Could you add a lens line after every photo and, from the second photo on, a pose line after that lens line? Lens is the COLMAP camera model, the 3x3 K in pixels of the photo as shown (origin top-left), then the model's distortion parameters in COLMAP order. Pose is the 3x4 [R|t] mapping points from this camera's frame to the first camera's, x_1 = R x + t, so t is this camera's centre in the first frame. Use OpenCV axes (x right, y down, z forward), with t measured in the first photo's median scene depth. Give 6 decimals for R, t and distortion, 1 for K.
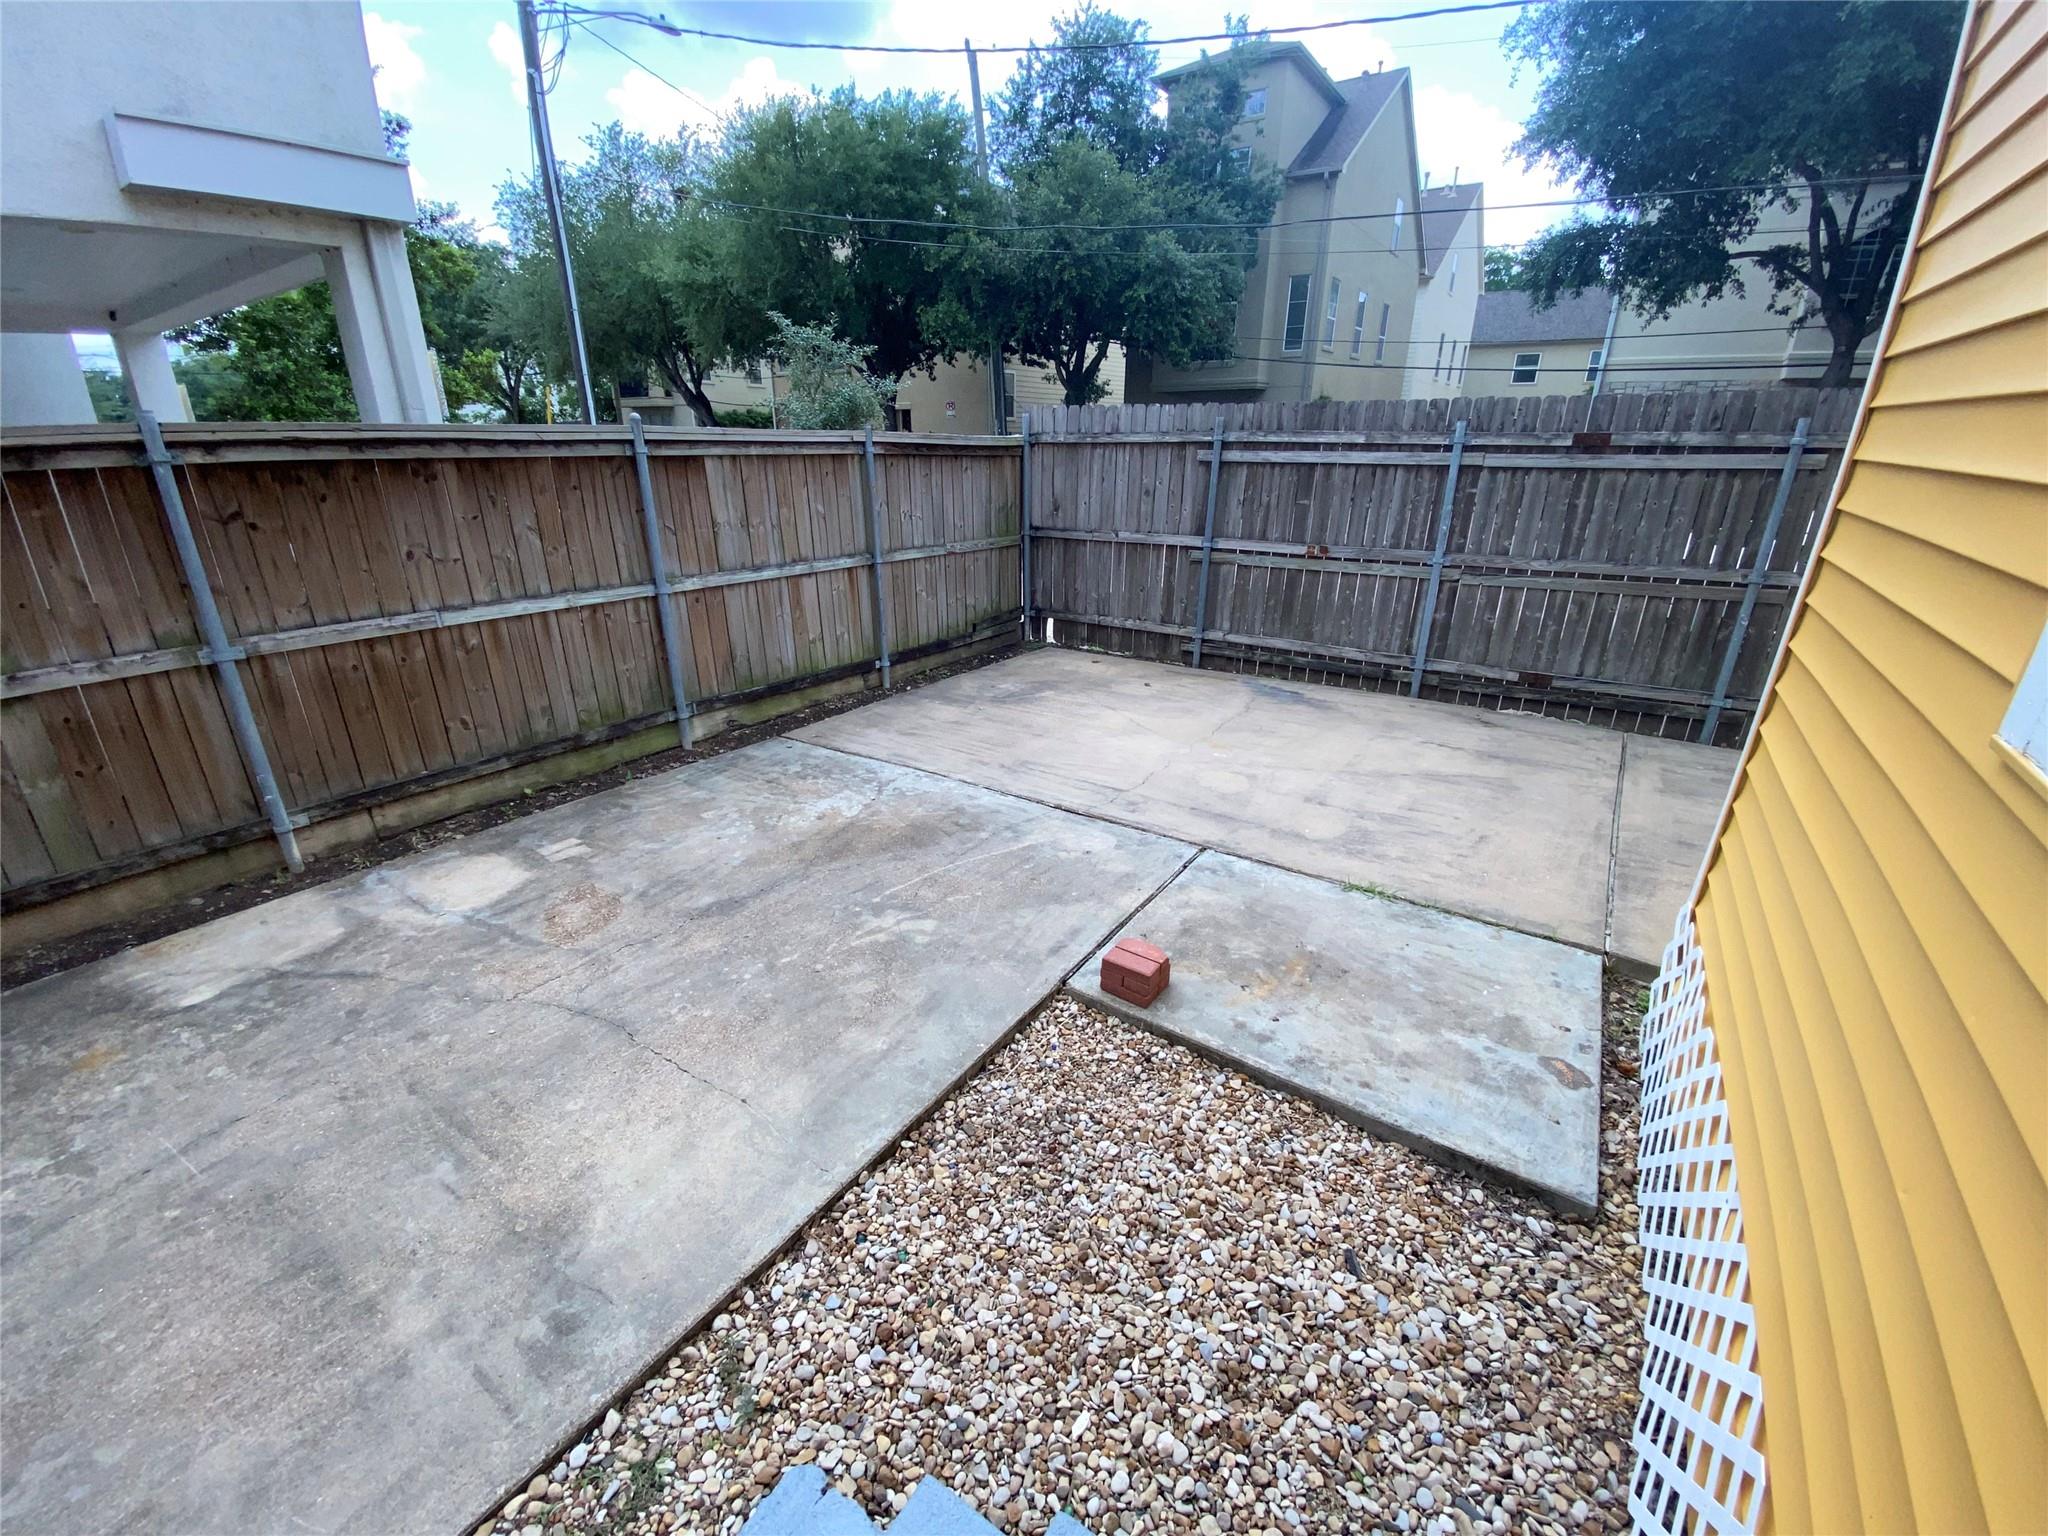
lens RADIAL K [[832.8, 0, 1024.0], [0, 832.8, 768.0], [0, 0, 1]] dist [0.028785, -0.023763]
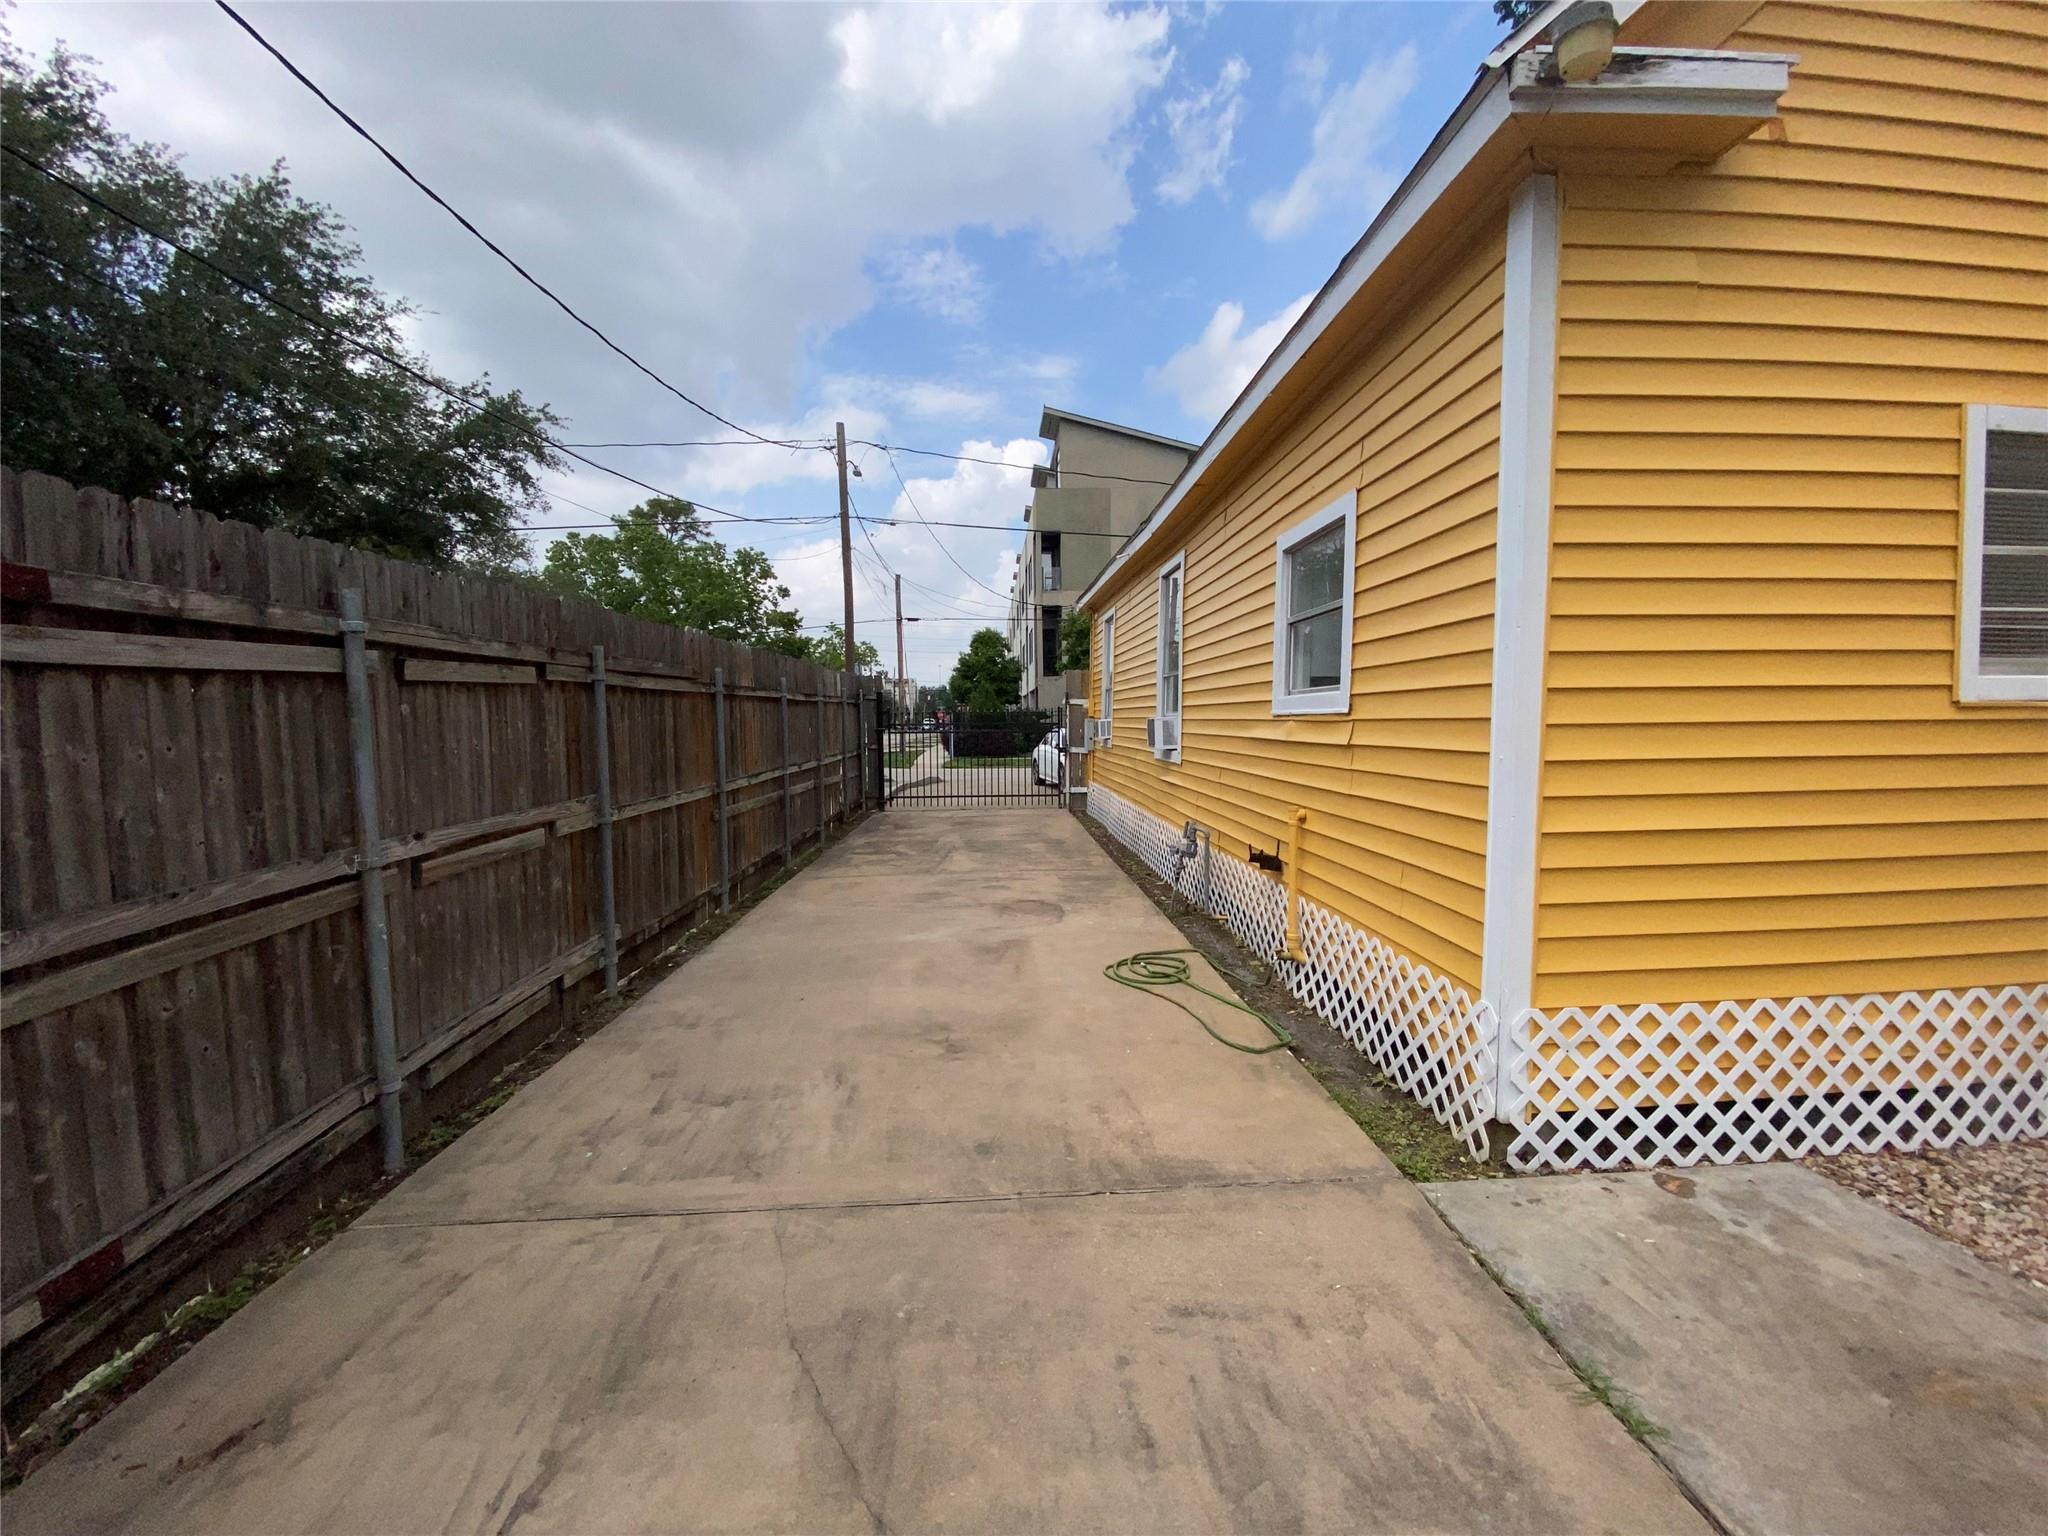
lens RADIAL K [[832.8, 0, 1024.0], [0, 832.8, 768.0], [0, 0, 1]] dist [0.028785, -0.023763]
pose [[-0.605091, -0.033218, 0.795463, 0.193568], [0.310830, 0.909982, 0.274442, -0.337543], [-0.732973, 0.413316, -0.540296, 1.075785]]
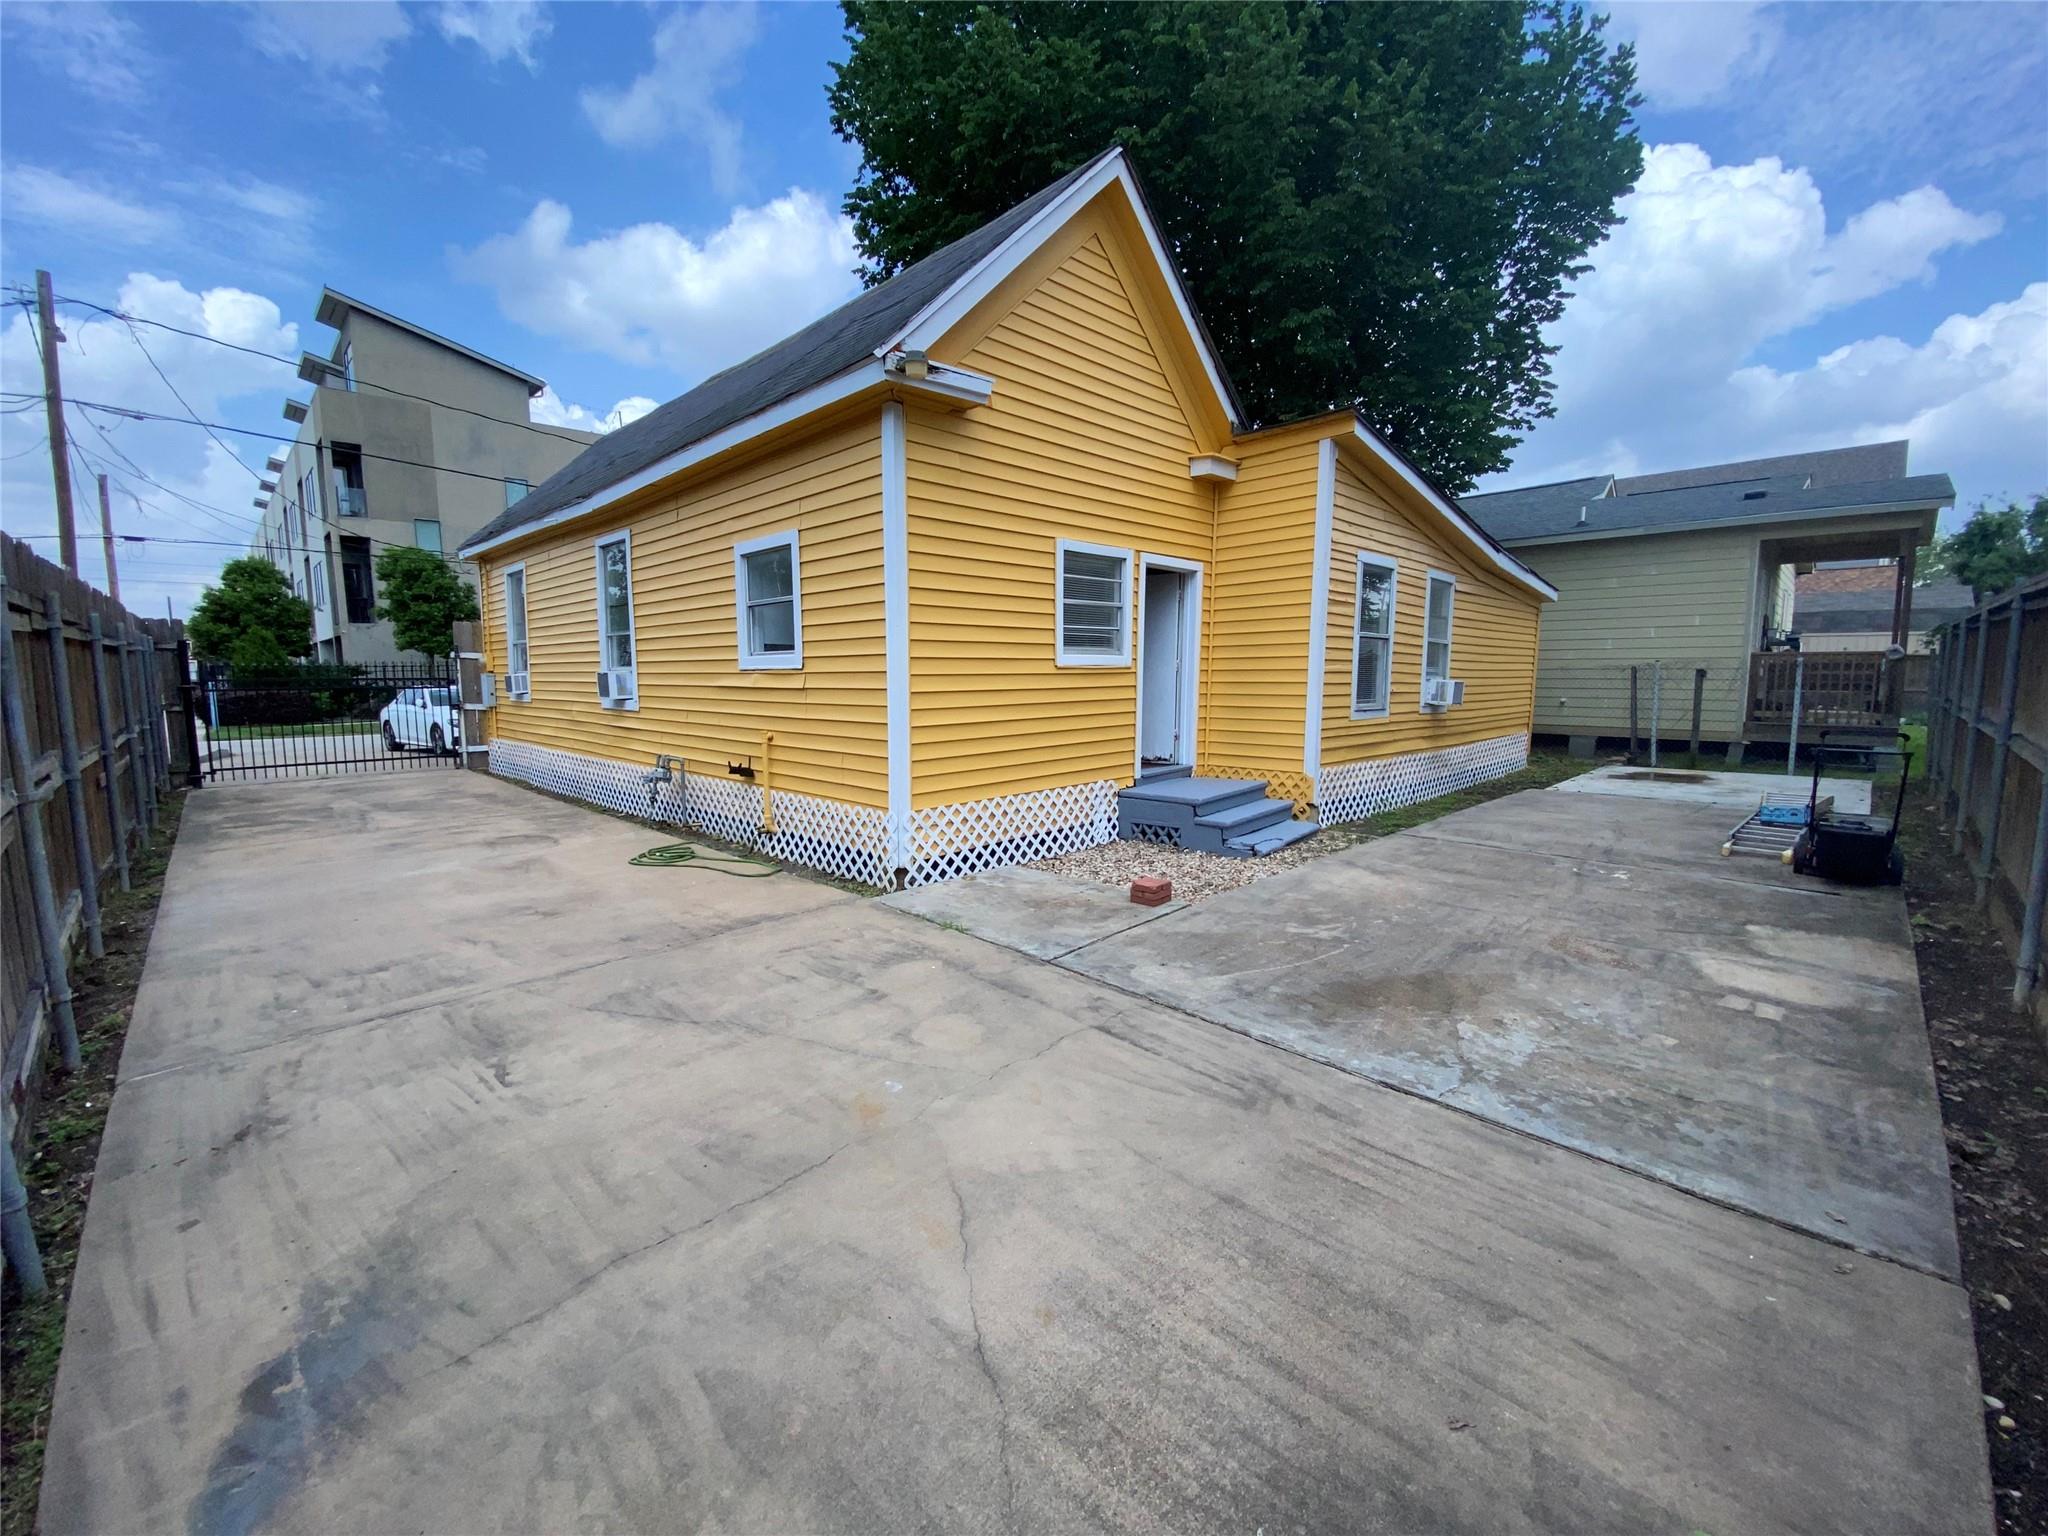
lens RADIAL K [[809.0, 0, 1057.5], [0, 809.0, 764.3], [0, 0, 1]] dist [-0.023227, -0.000262]
pose [[-0.989175, -0.006549, 0.146598, 0.054480], [0.063917, 0.880031, 0.470596, -0.516857], [-0.132092, 0.474872, -0.870085, 1.541364]]
